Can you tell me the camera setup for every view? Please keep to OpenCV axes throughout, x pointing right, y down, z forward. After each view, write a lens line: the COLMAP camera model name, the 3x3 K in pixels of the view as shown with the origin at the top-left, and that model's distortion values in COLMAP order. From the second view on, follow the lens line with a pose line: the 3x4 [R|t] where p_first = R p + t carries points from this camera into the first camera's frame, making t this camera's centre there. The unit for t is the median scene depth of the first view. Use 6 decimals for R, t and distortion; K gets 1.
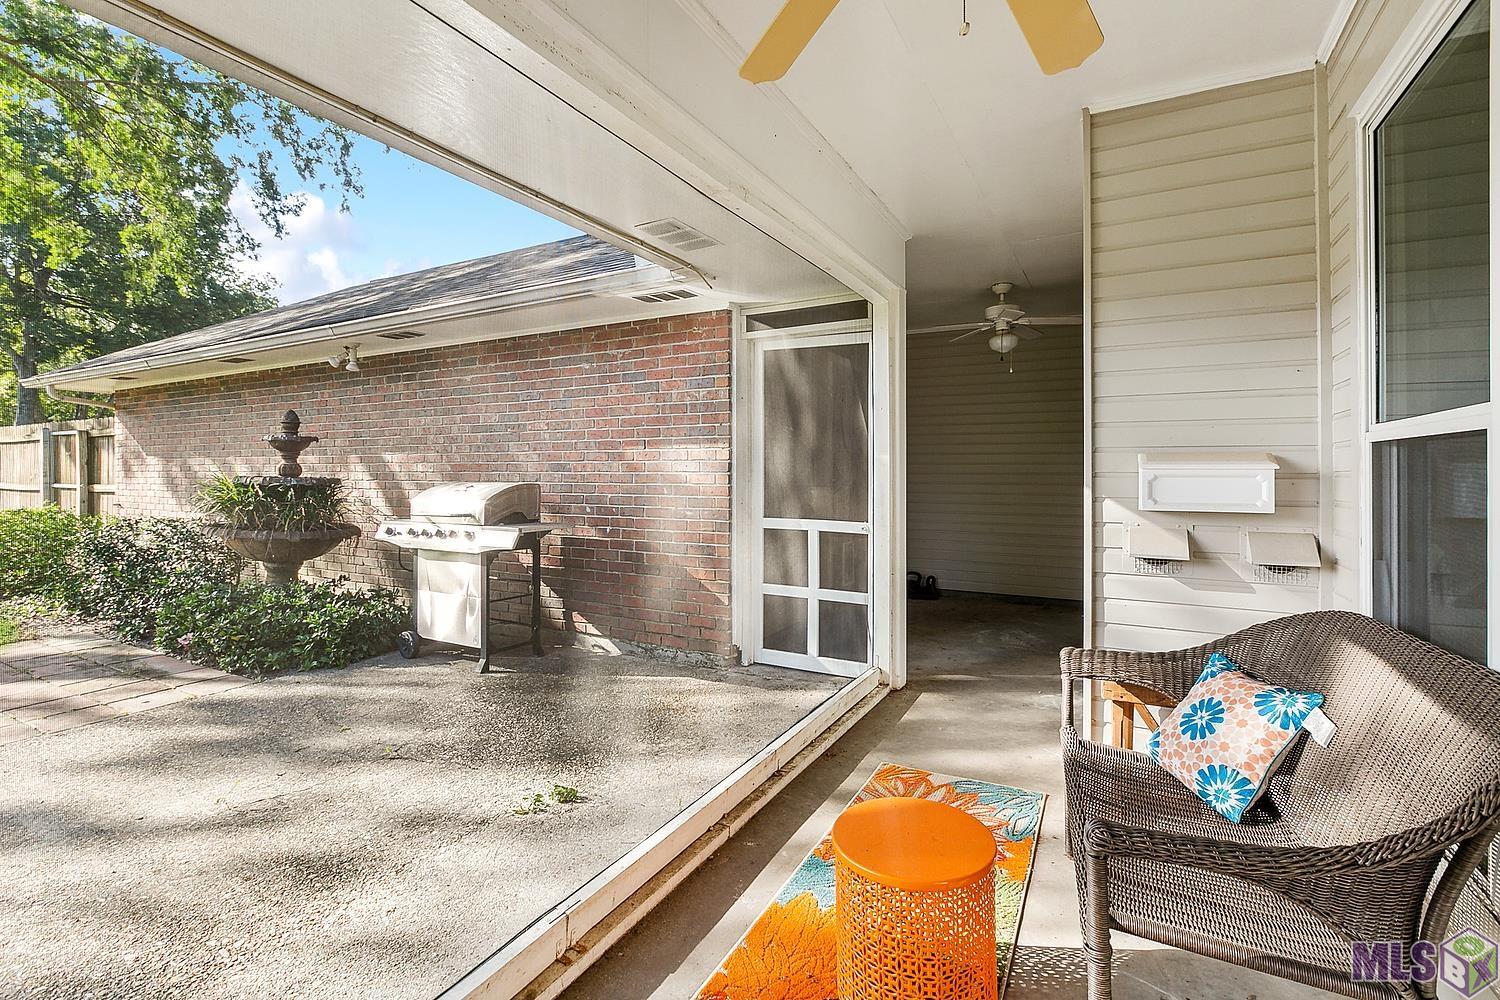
lens RADIAL K [[667.8, 0, 748.0], [0, 667.8, 493.3], [0, 0, 1]] dist [-0.003209, -0.000361]
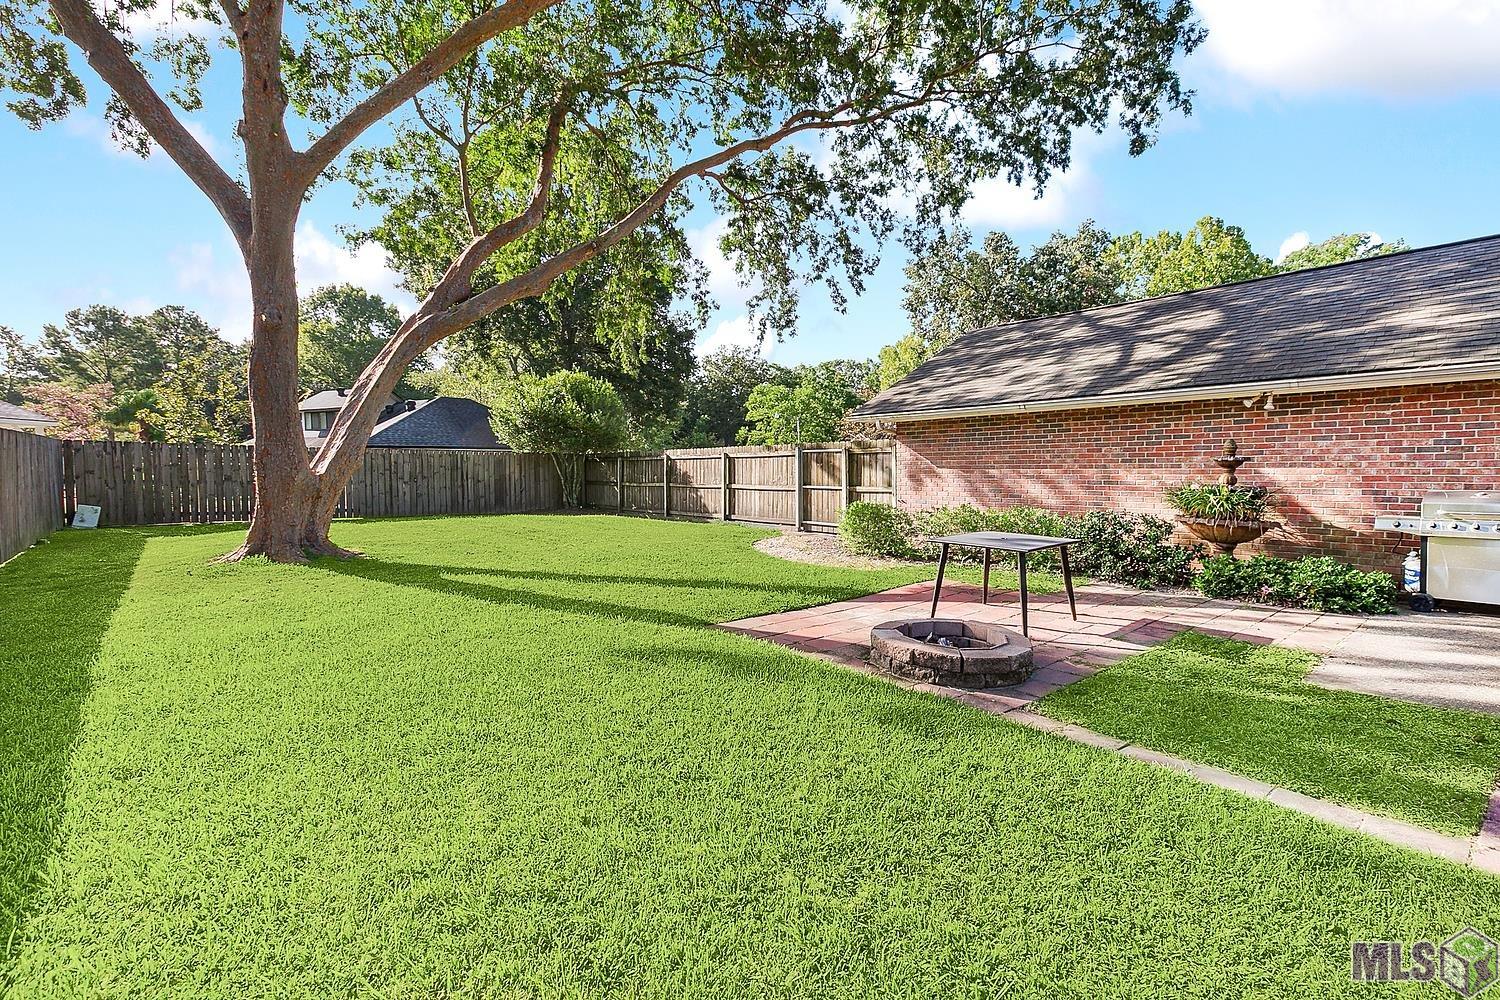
lens RADIAL K [[667.8, 0, 748.0], [0, 667.8, 493.3], [0, 0, 1]] dist [-0.003209, -0.000361]
pose [[0.918345, 0.005816, -0.395737, -0.811605], [-0.002239, 0.999952, 0.009500, -0.014967], [0.395774, -0.007839, 0.918315, -0.602593]]
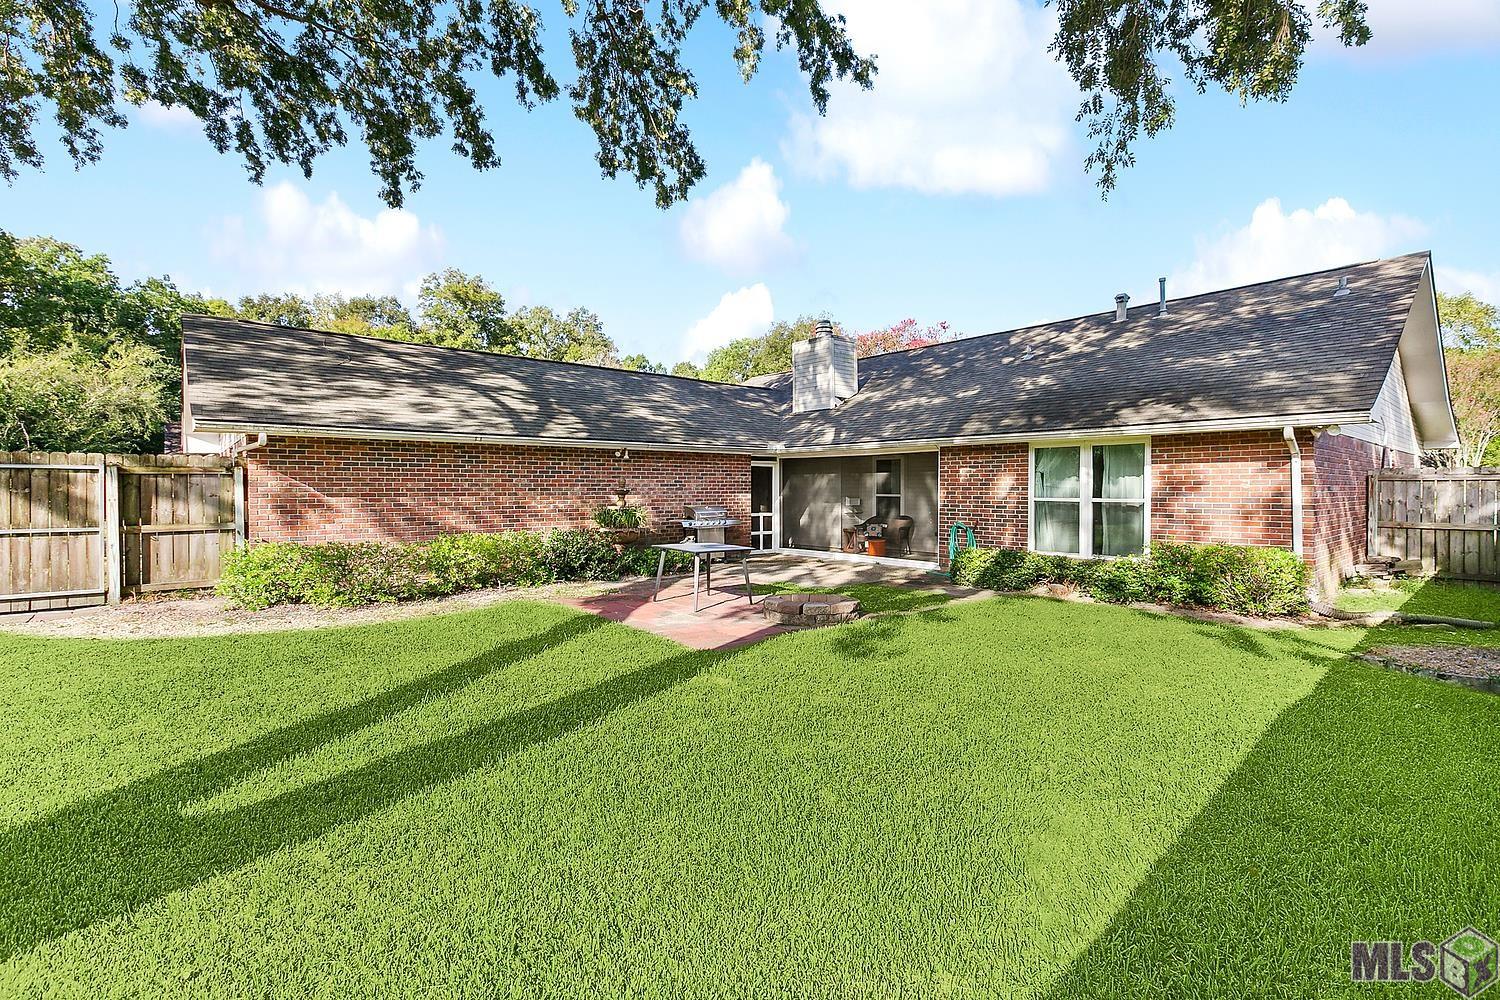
lens RADIAL K [[667.8, 0, 748.0], [0, 667.8, 493.3], [0, 0, 1]] dist [-0.003209, -0.000361]
pose [[0.364528, -0.012560, 0.931108, -2.027067], [0.031305, 0.999509, 0.001227, -0.045868], [-0.930666, 0.028701, 0.364742, -0.174148]]
